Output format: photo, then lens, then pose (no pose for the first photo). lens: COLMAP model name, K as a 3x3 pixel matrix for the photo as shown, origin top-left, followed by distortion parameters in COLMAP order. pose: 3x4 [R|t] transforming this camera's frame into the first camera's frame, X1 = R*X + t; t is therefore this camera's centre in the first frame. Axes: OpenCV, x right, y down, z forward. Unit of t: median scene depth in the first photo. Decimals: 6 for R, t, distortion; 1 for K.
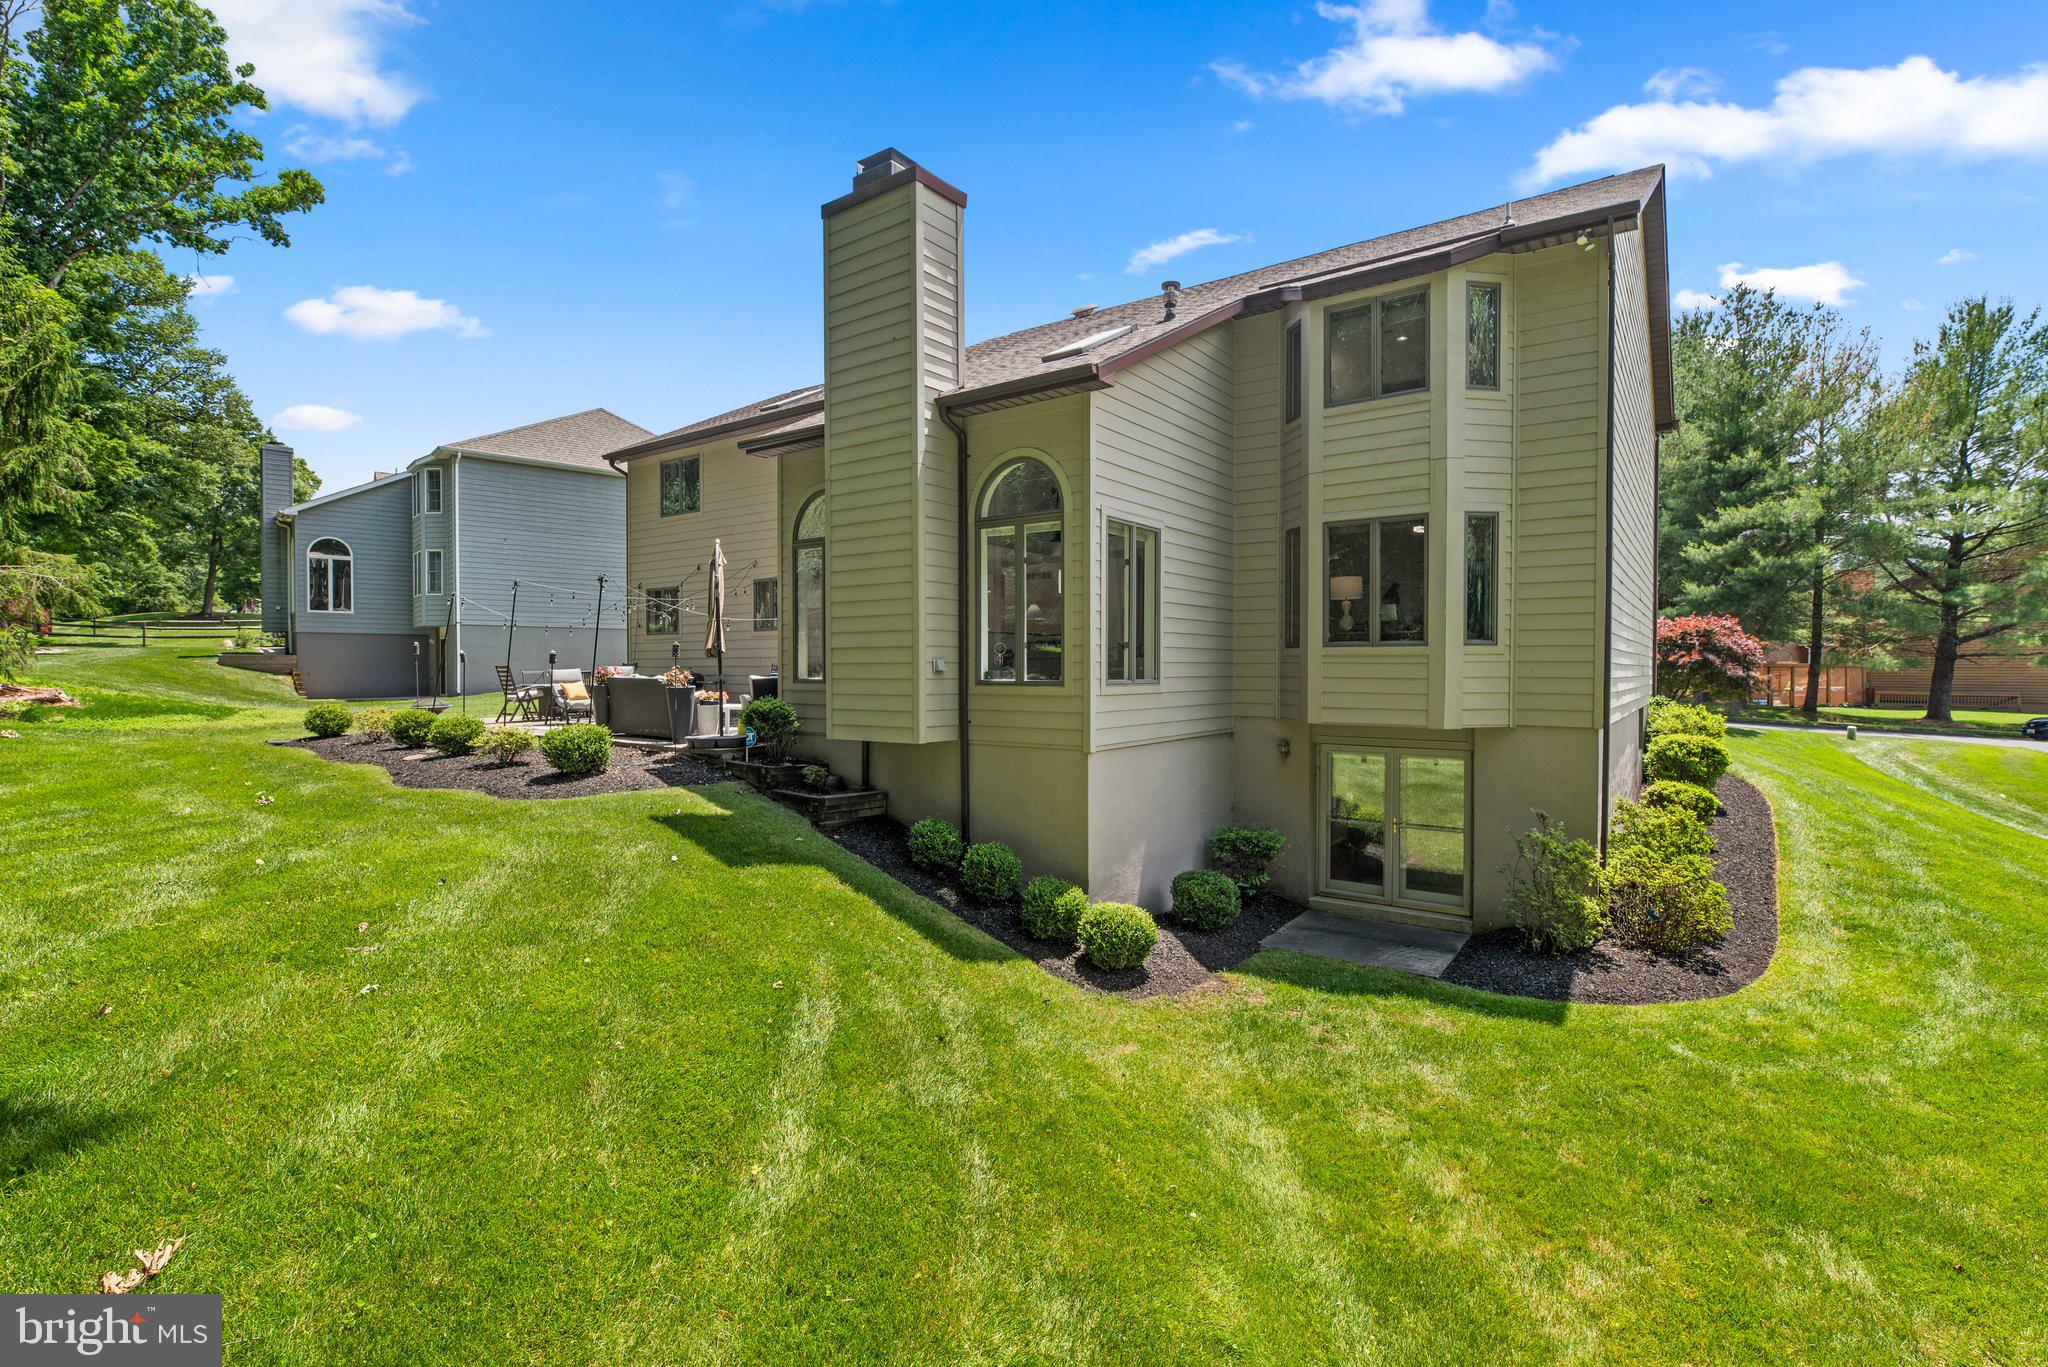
lens RADIAL K [[925.6, 0, 1023.8], [0, 925.6, 679.6], [0, 0, 1]] dist [0.020393, -0.000003]
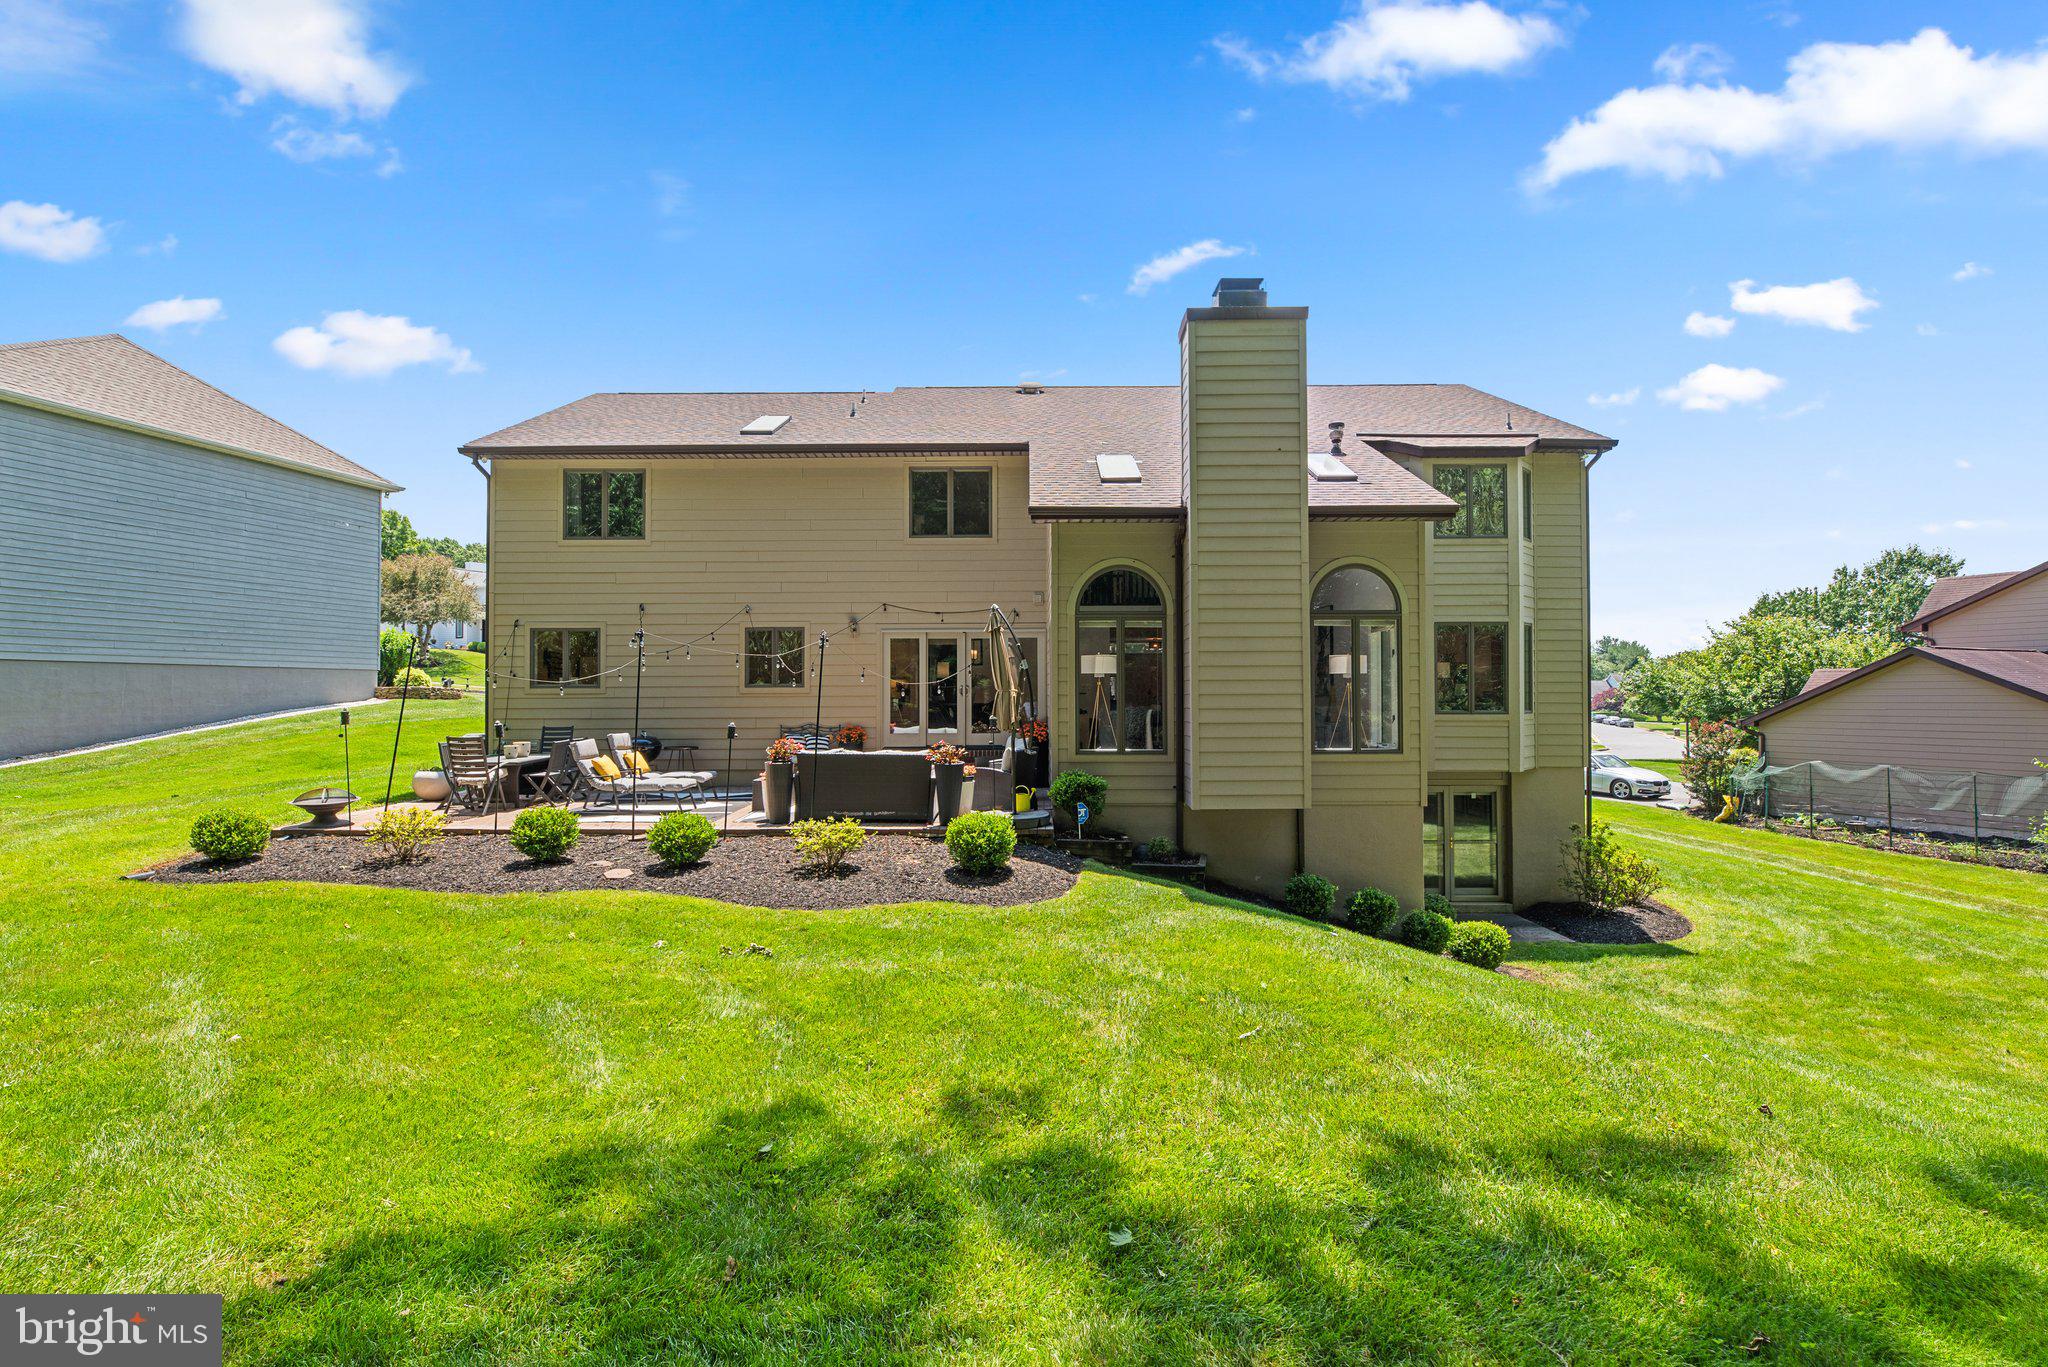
lens RADIAL K [[925.6, 0, 1021.0], [0, 925.6, 682.3], [0, 0, 1]] dist [0.020393, -0.000003]
pose [[0.821057, 0.005229, 0.570823, -0.988361], [0.009632, 0.999689, -0.023012, -0.059311], [-0.570765, 0.024392, 0.820751, 0.246340]]
